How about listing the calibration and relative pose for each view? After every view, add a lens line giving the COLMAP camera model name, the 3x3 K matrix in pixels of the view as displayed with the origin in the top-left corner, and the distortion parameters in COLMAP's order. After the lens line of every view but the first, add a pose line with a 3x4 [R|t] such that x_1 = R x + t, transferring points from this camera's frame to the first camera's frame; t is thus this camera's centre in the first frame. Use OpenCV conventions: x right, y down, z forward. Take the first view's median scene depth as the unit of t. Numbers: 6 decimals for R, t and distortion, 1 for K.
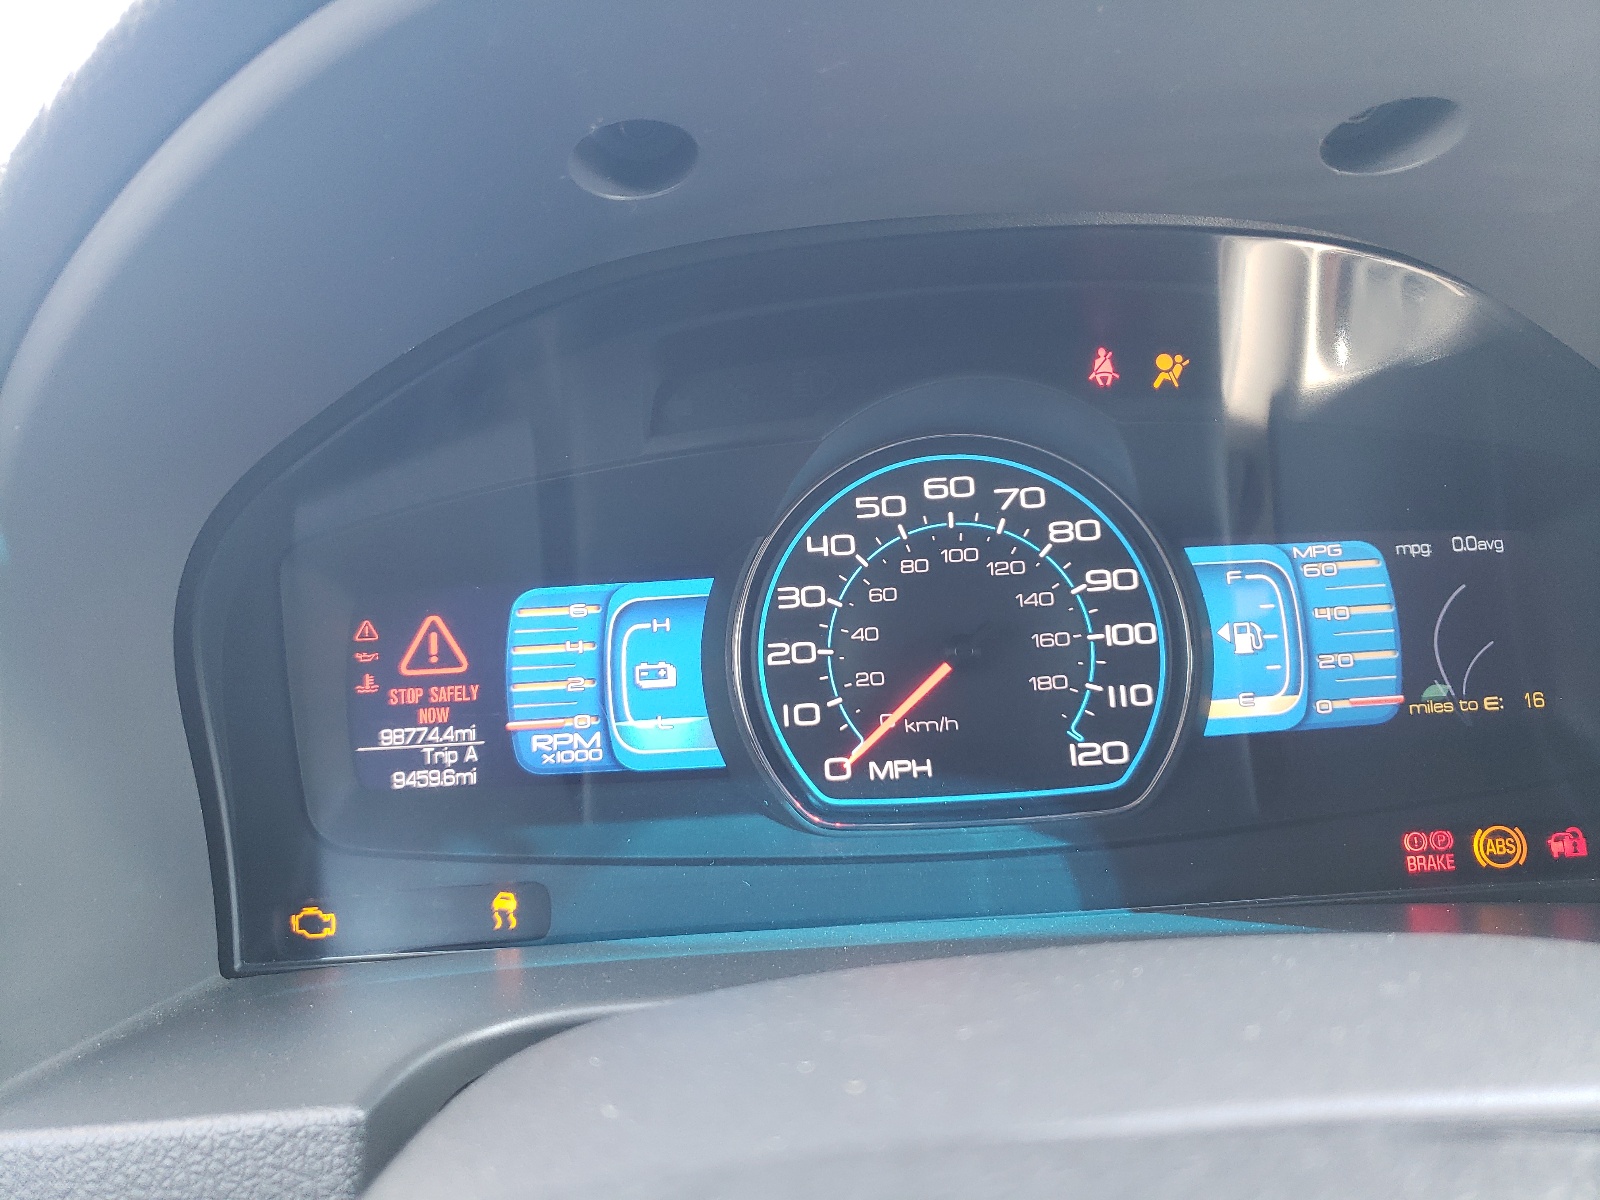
lens RADIAL K [[1213.7, 0, 799.6], [0, 1213.7, 599.9], [0, 0, 1]] dist [0.005721, 0.001229]
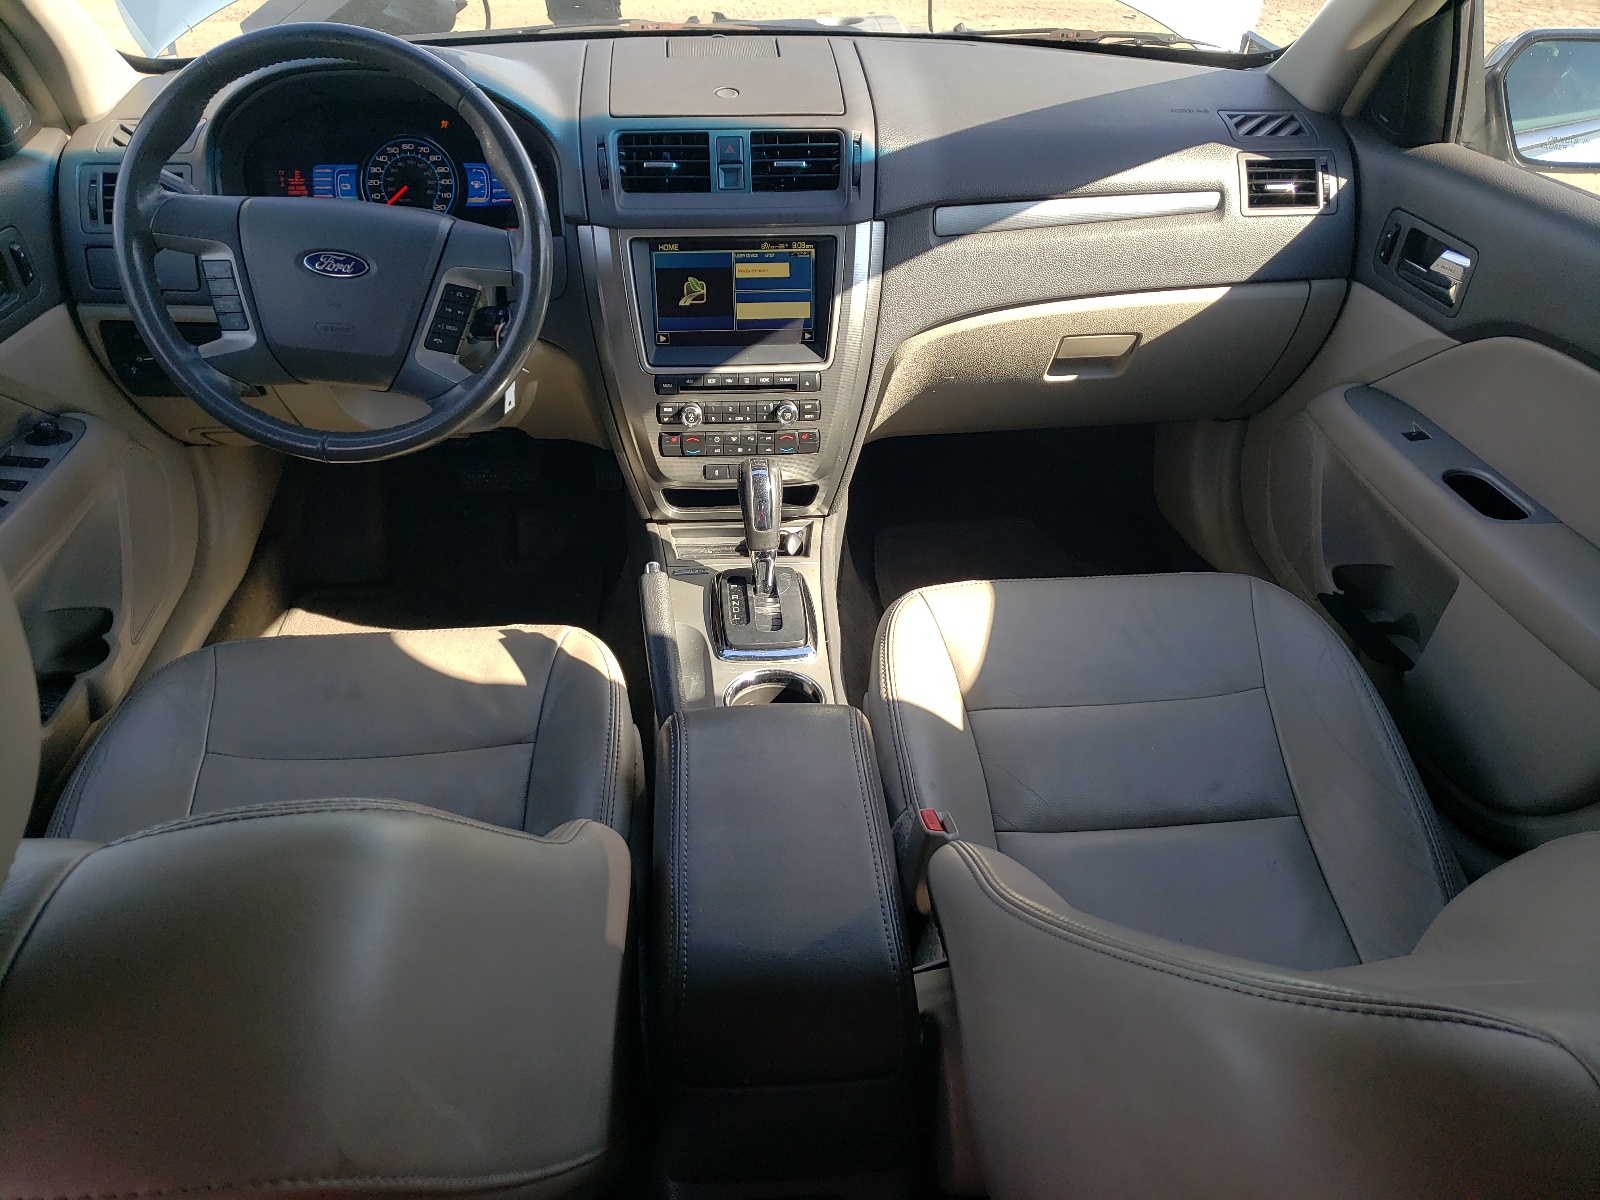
lens RADIAL K [[1213.7, 0, 800.7], [0, 1213.7, 599.6], [0, 0, 1]] dist [0.005721, 0.001229]
pose [[0.996811, 0.023735, 0.076184, 1.306282], [-0.045986, 0.951122, 0.305373, 0.066355], [-0.065213, -0.307903, 0.949180, -4.033554]]
